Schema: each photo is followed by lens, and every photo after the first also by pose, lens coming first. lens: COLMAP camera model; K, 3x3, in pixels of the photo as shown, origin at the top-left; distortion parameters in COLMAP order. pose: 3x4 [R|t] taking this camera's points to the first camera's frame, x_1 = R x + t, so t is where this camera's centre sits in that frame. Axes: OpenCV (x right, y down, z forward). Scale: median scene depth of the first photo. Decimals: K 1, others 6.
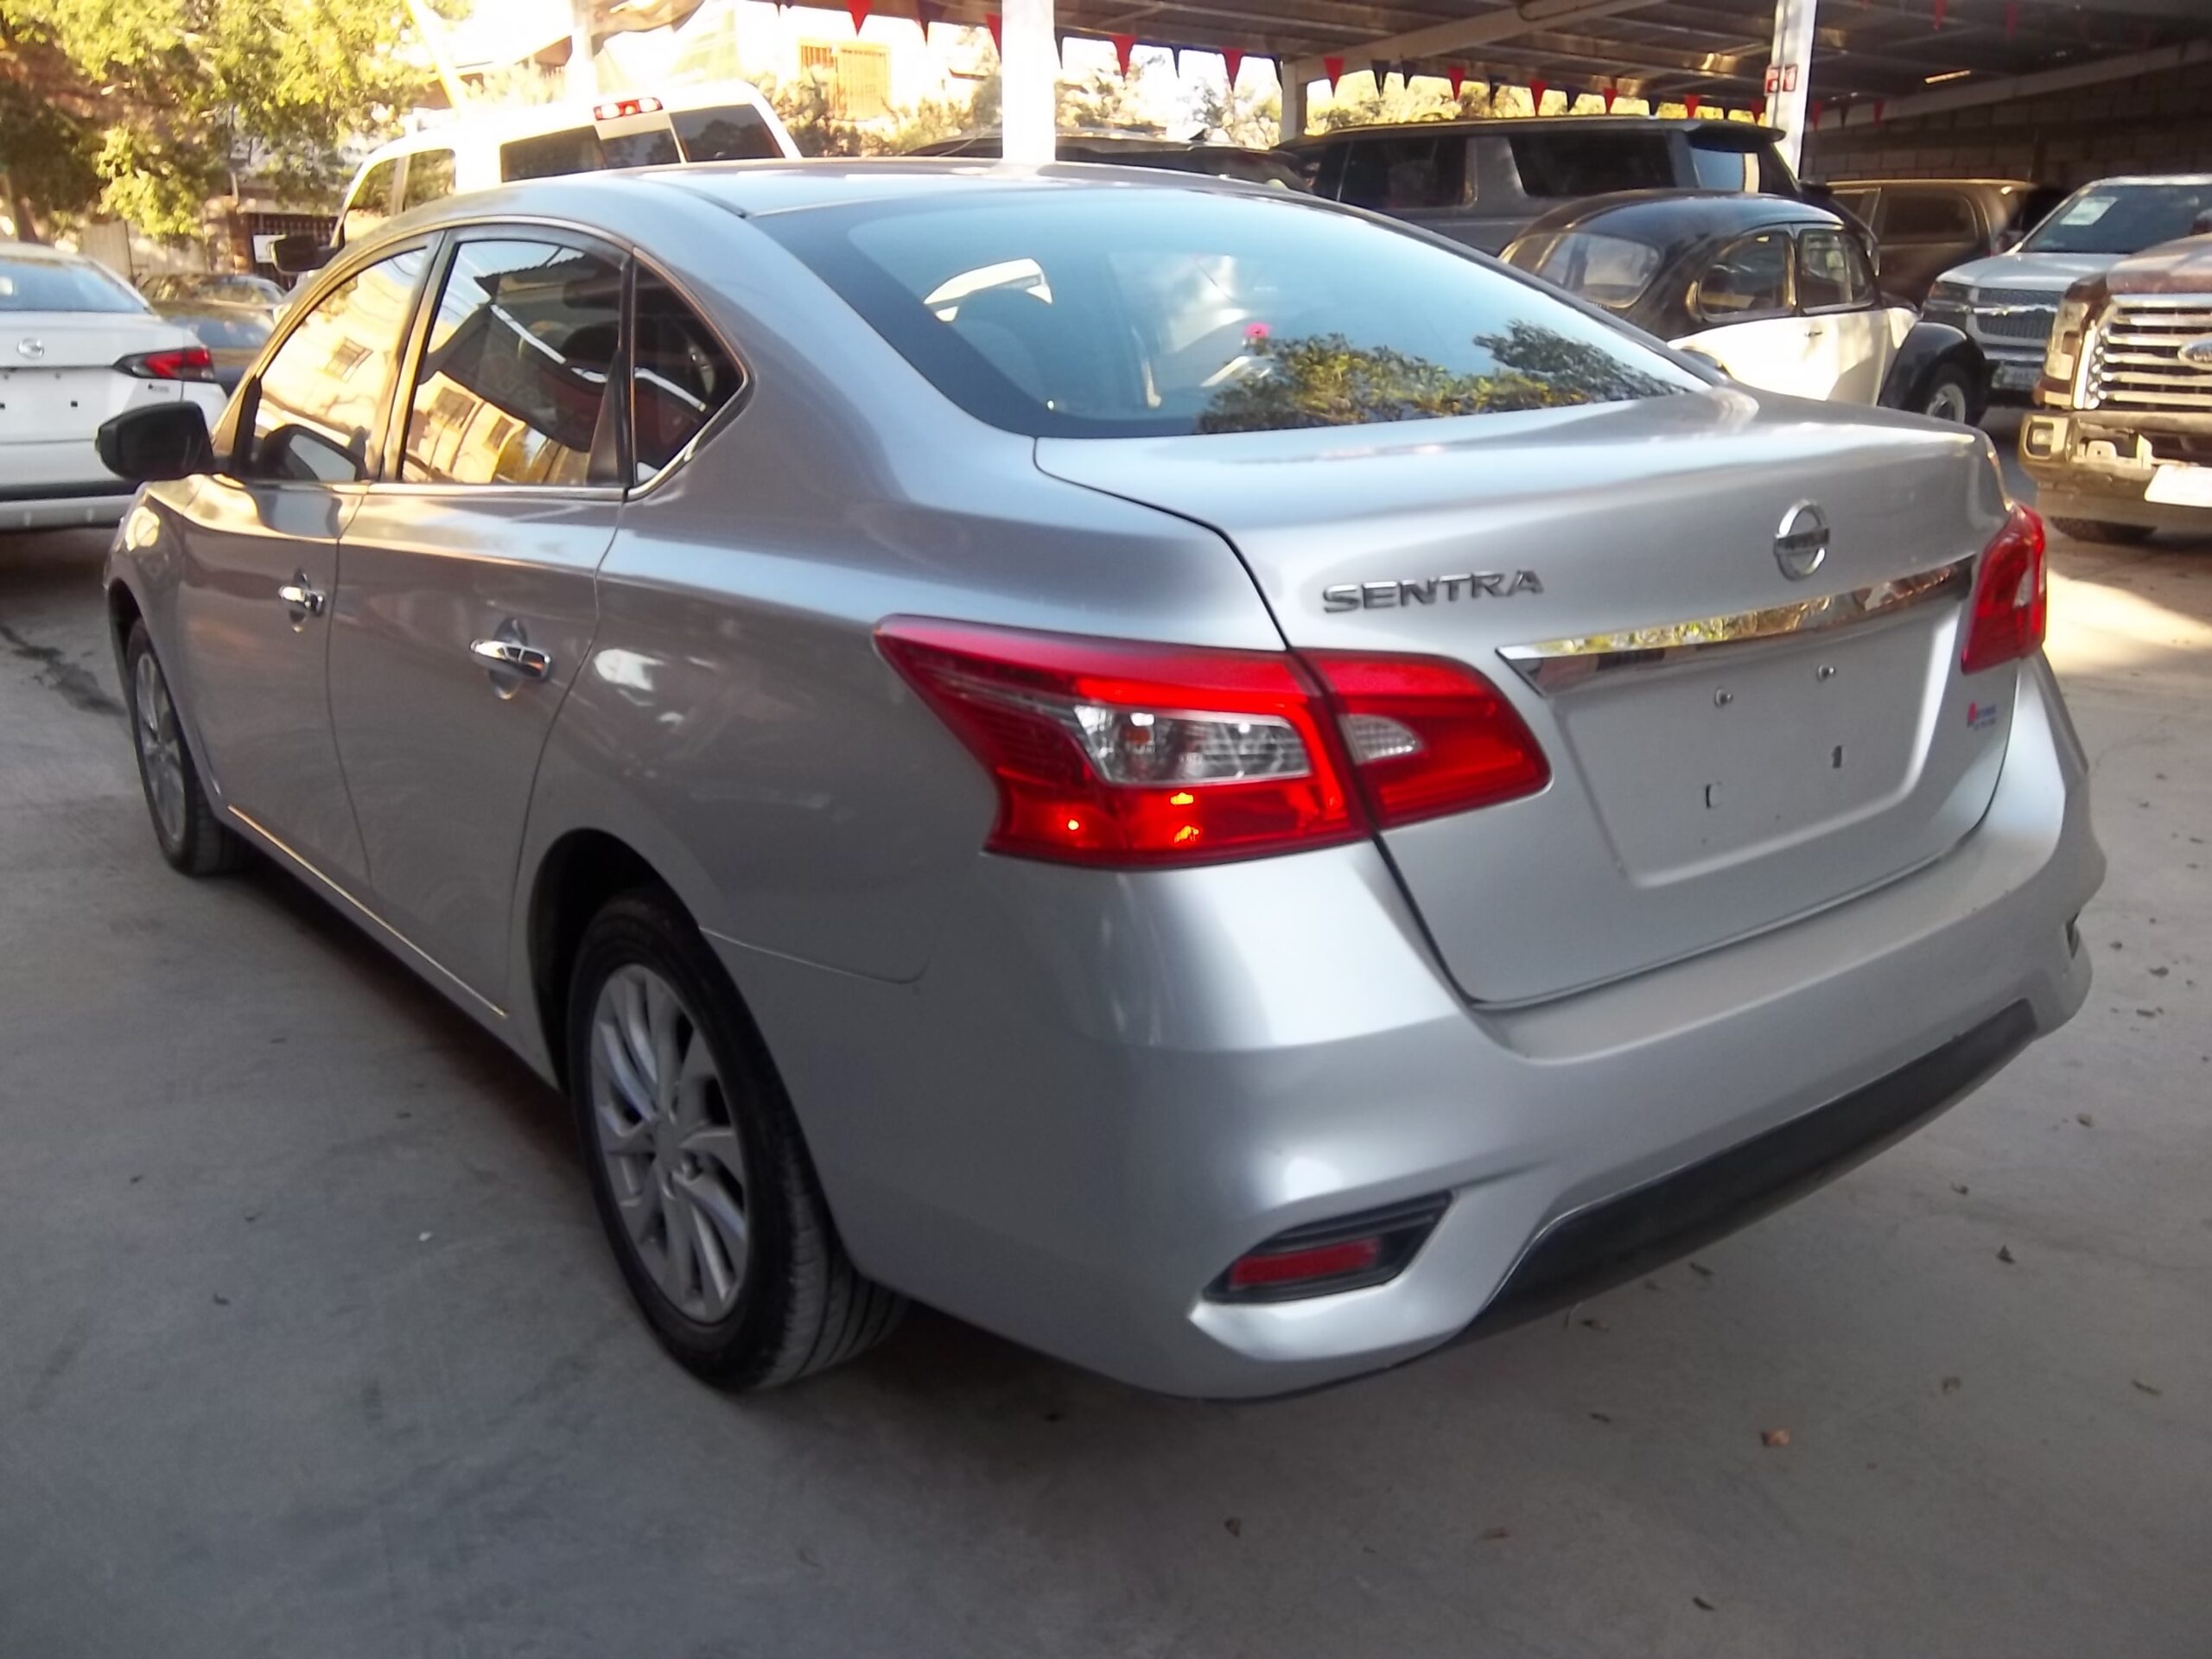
lens RADIAL K [[1856.6, 0, 1106.0], [0, 1856.6, 829.5], [0, 0, 1]] dist [-0.011267, 0.021730]
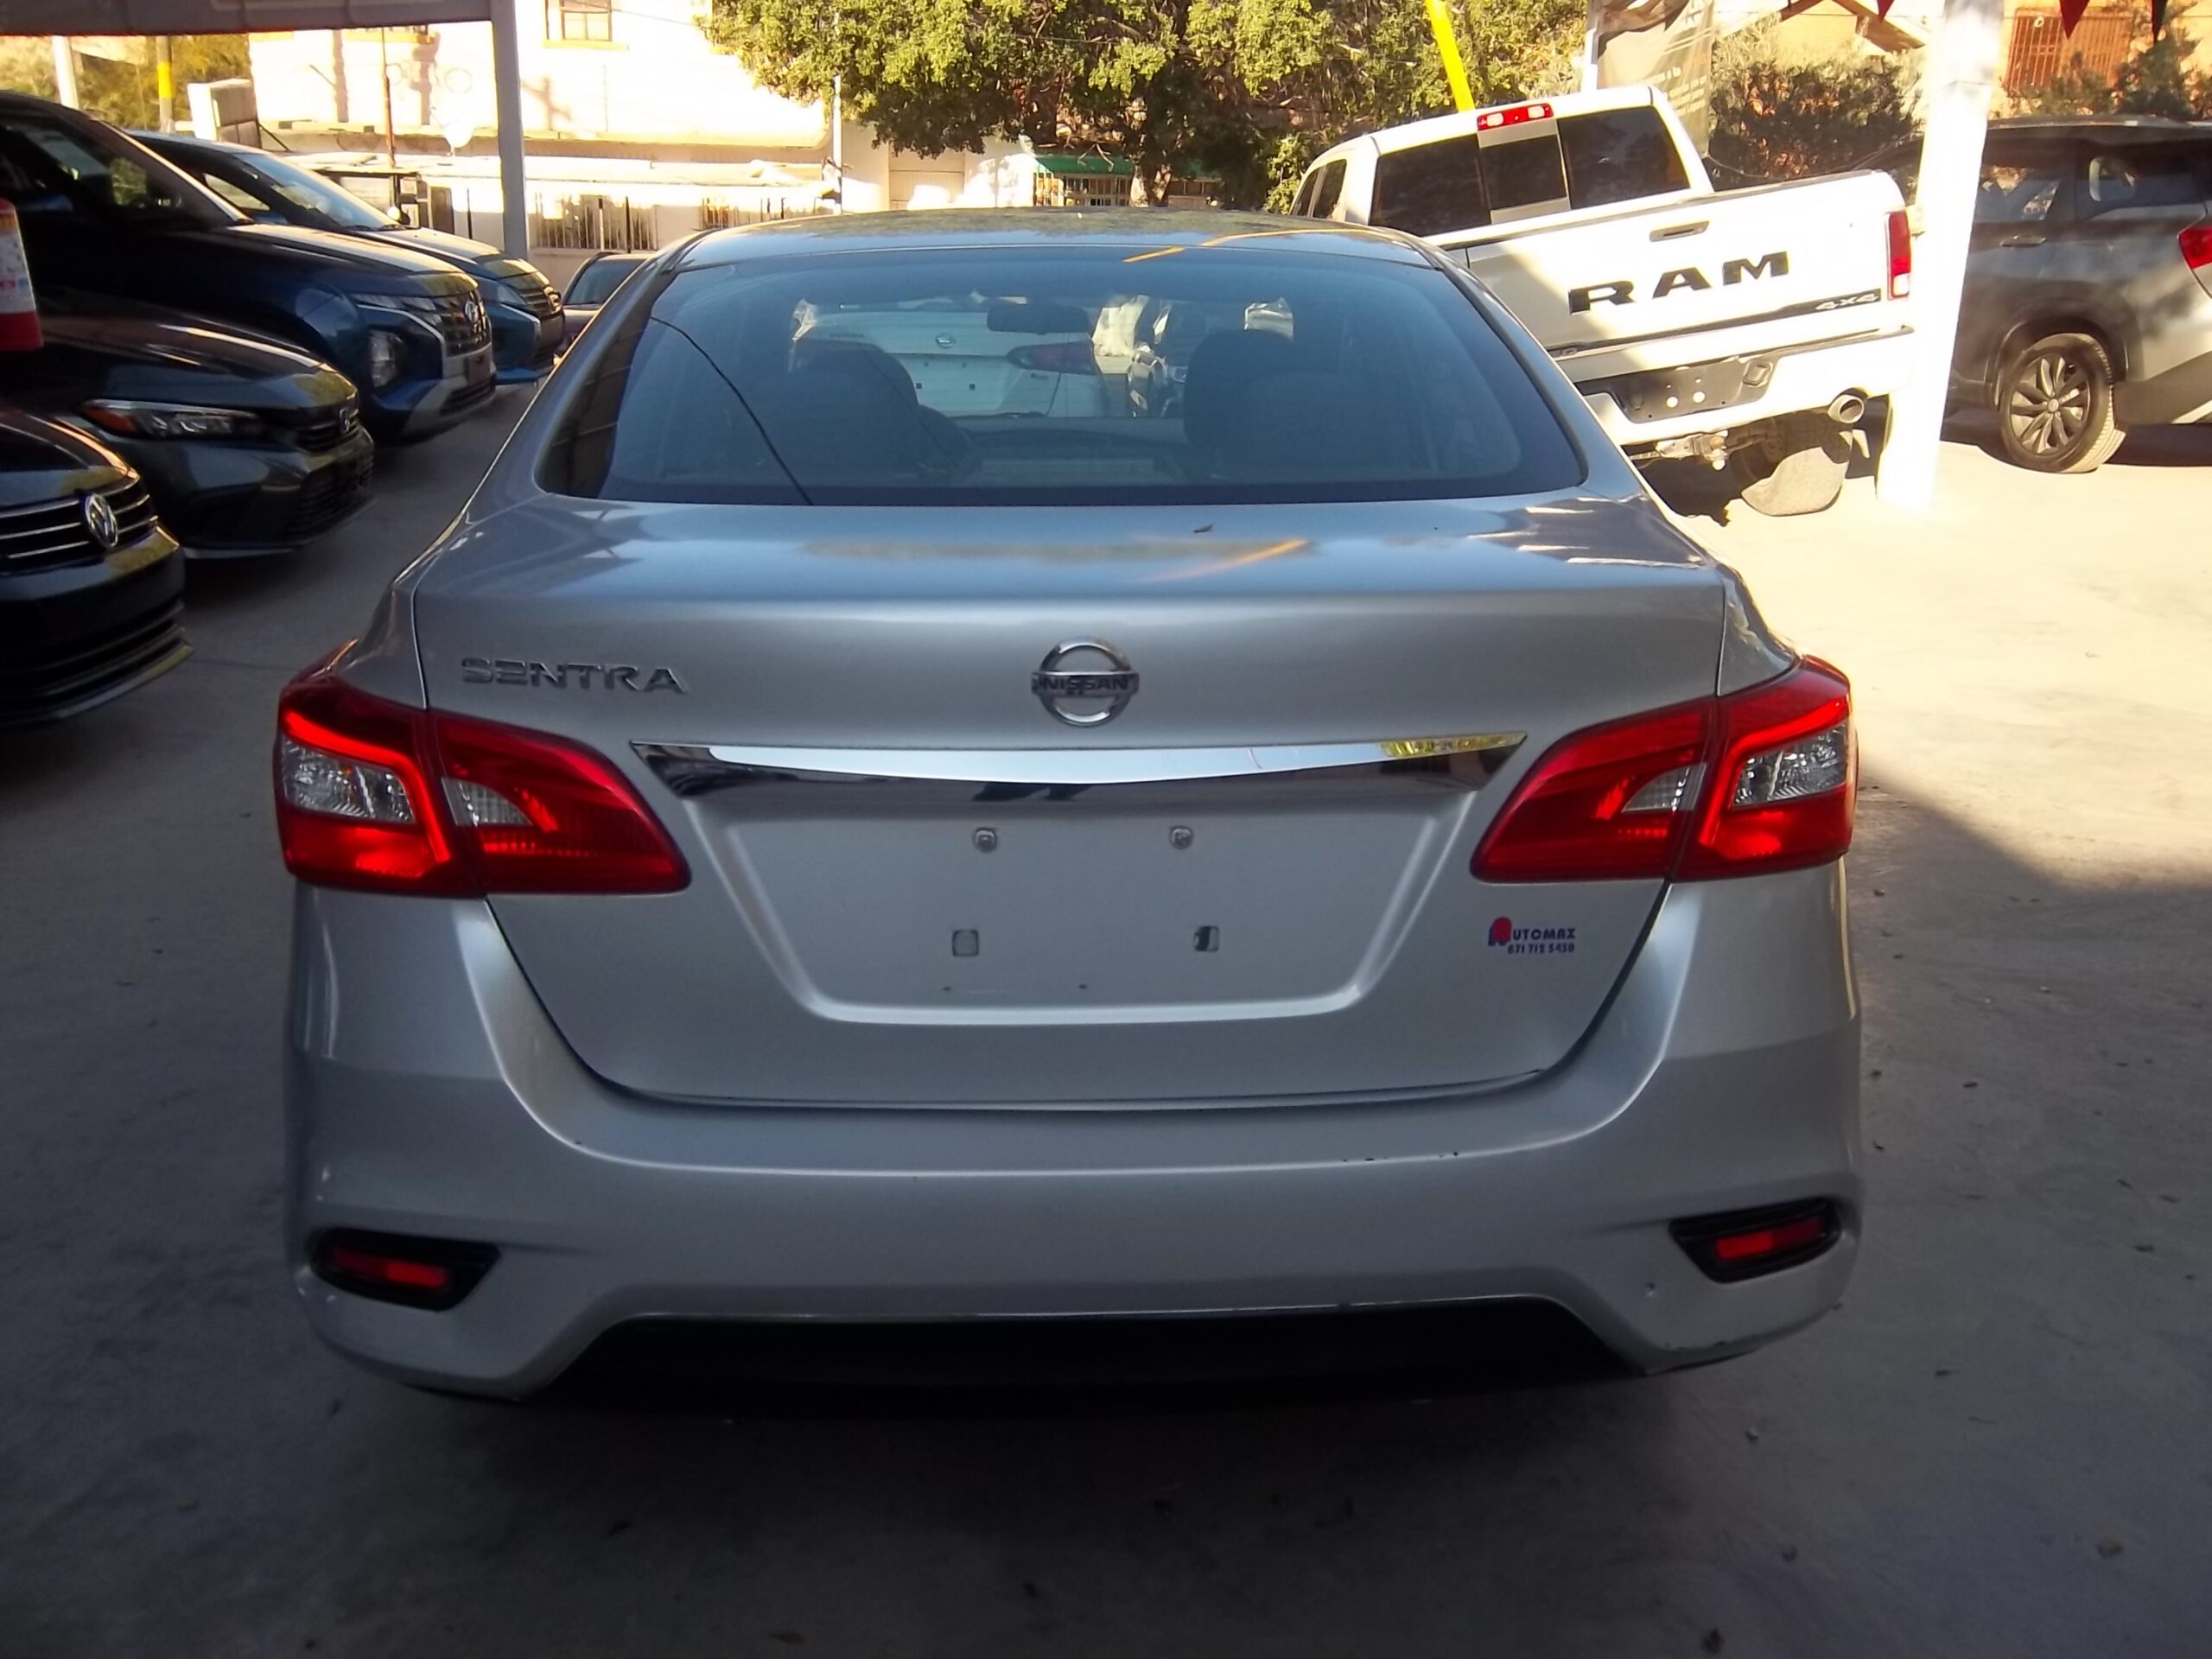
lens RADIAL K [[1856.6, 0, 1106.0], [0, 1856.6, 829.5], [0, 0, 1]] dist [-0.011267, 0.021730]
pose [[0.809726, 0.178624, -0.558961, 0.152548], [-0.174483, 0.982751, 0.061292, -0.024553], [0.560267, 0.047900, 0.826926, 0.048030]]
